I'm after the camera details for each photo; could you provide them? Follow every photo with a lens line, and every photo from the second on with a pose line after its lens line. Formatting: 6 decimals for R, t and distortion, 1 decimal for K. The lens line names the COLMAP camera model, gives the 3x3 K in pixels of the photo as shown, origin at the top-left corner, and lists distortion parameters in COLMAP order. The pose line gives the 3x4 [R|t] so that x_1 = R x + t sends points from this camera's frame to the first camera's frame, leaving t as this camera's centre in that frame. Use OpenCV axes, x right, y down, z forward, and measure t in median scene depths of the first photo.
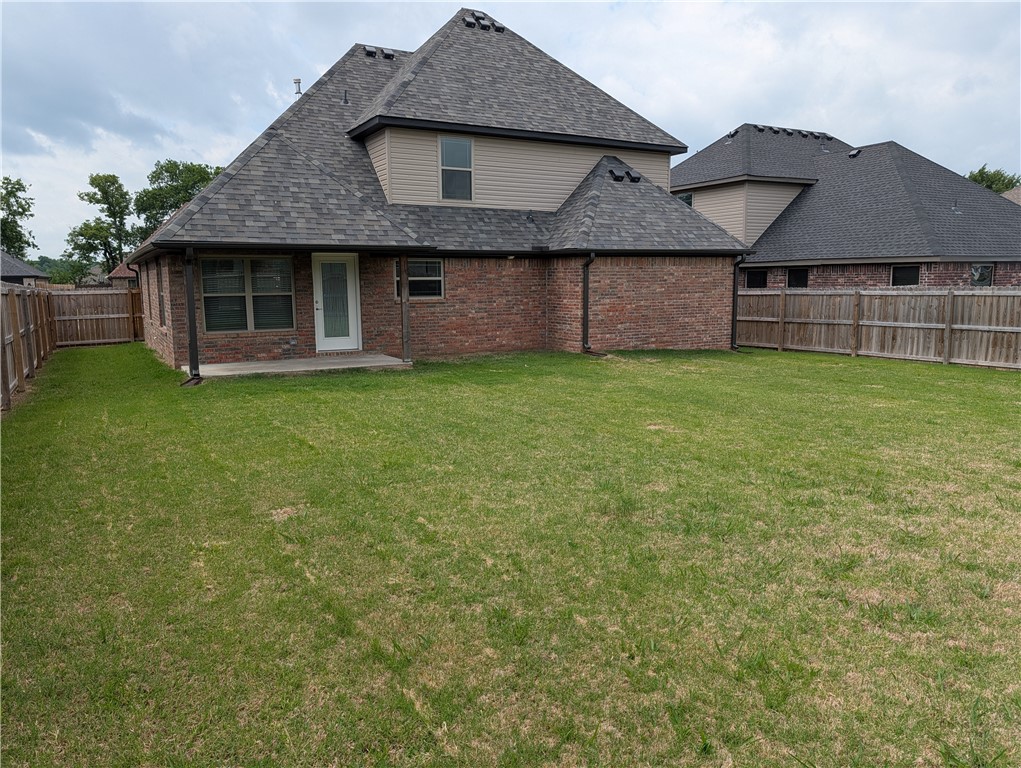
lens RADIAL K [[735.8, 0, 516.0], [0, 735.8, 379.4], [0, 0, 1]] dist [0.035036, -0.037947]
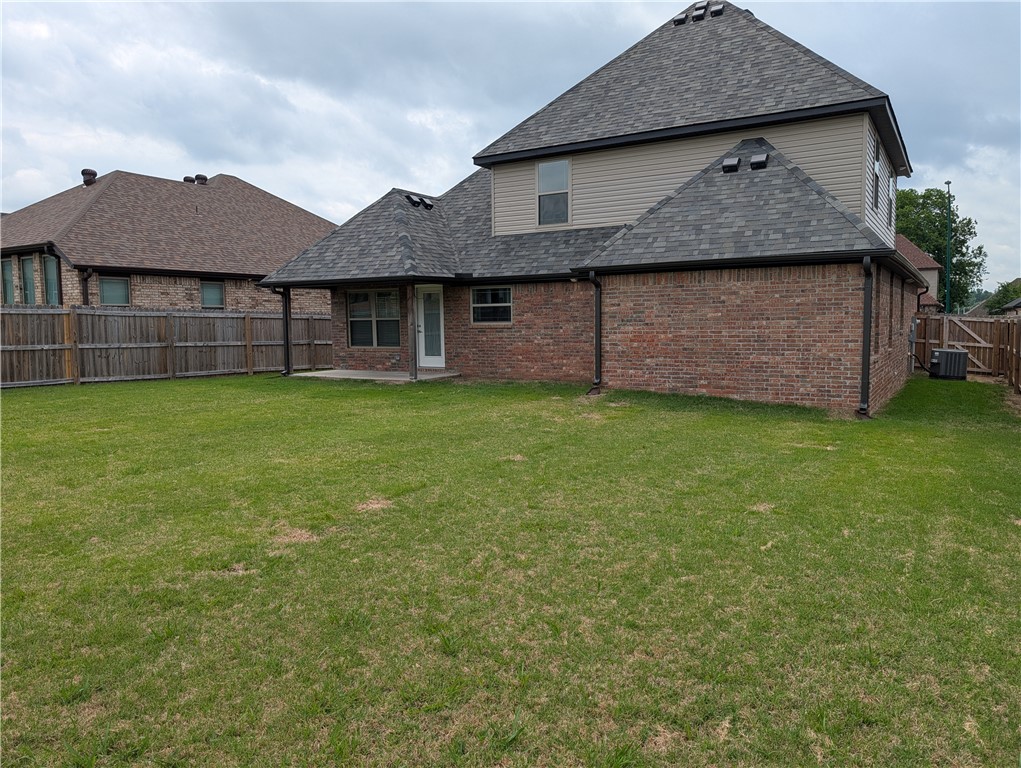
lens RADIAL K [[735.8, 0, 521.6], [0, 735.8, 383.5], [0, 0, 1]] dist [0.035036, -0.037947]
pose [[0.499134, 0.076608, -0.863132, 0.767507], [-0.108466, 0.993774, 0.025479, -0.054397], [0.859709, 0.080903, 0.504336, 0.494503]]
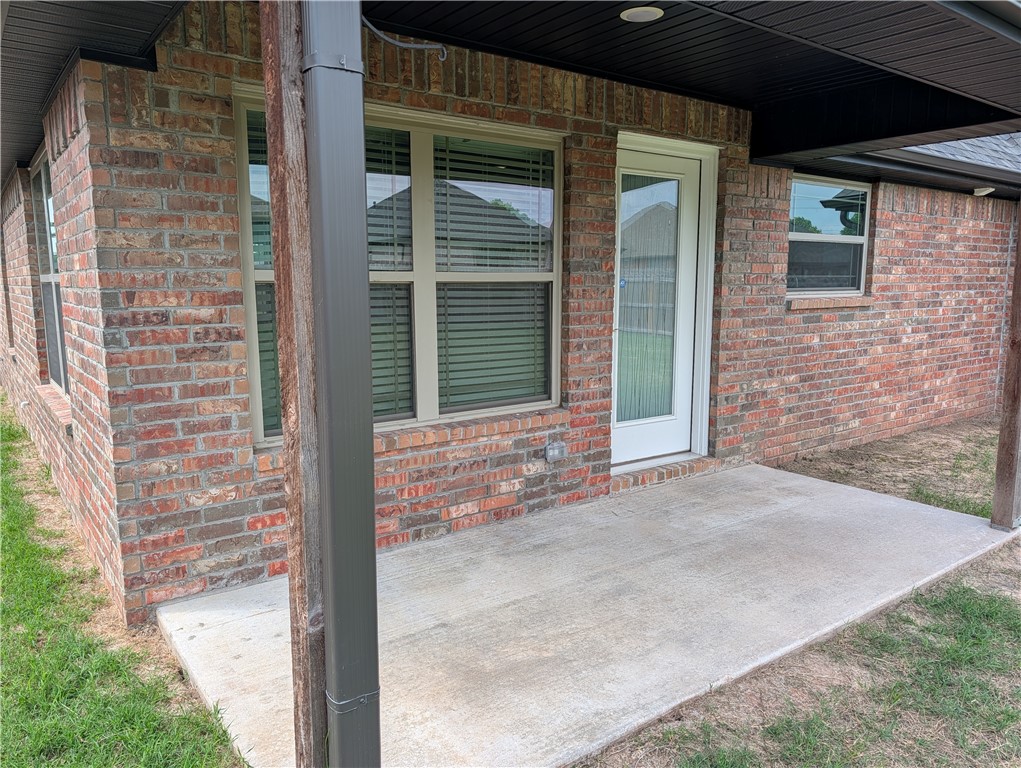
lens RADIAL K [[735.8, 0, 507.4], [0, 735.8, 387.5], [0, 0, 1]] dist [0.035036, -0.037947]
pose [[0.992041, -0.012857, 0.125261, -0.312626], [0.011945, 0.999896, 0.008025, -0.067711], [-0.125351, -0.006464, 0.992091, 0.640921]]
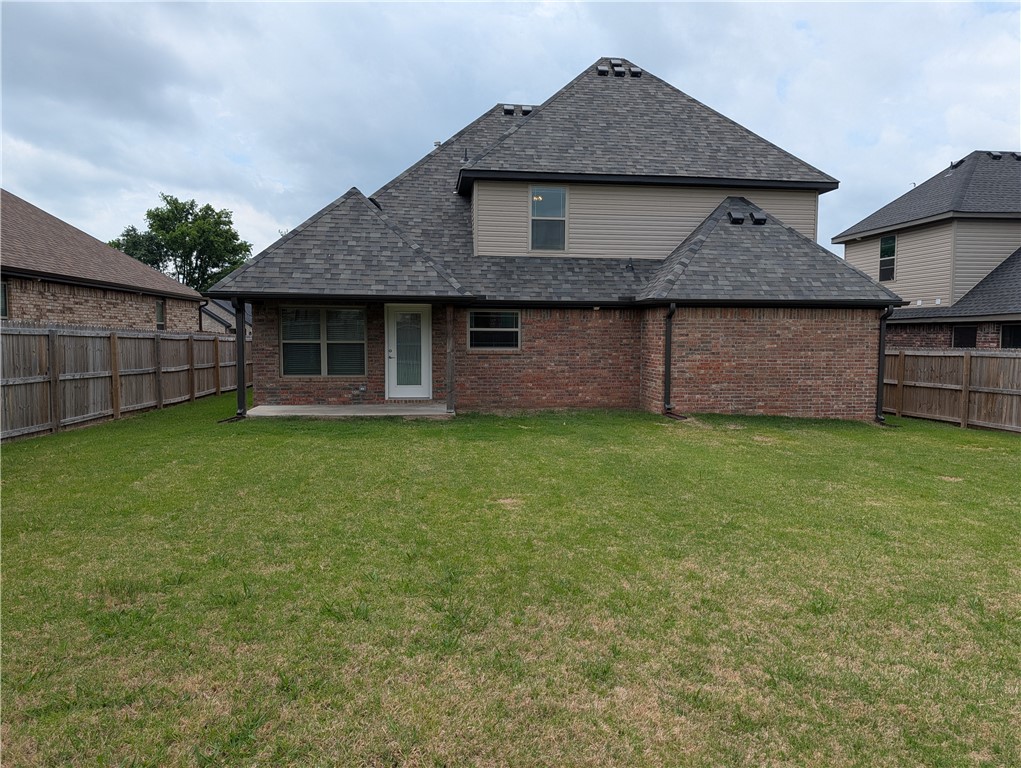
lens RADIAL K [[735.8, 0, 525.6], [0, 735.8, 384.9], [0, 0, 1]] dist [0.035036, -0.037947]
pose [[0.928898, 0.040274, -0.368140, 0.259811], [-0.064466, 0.996477, -0.053646, -0.012671], [0.364682, 0.073564, 0.928222, 0.104740]]
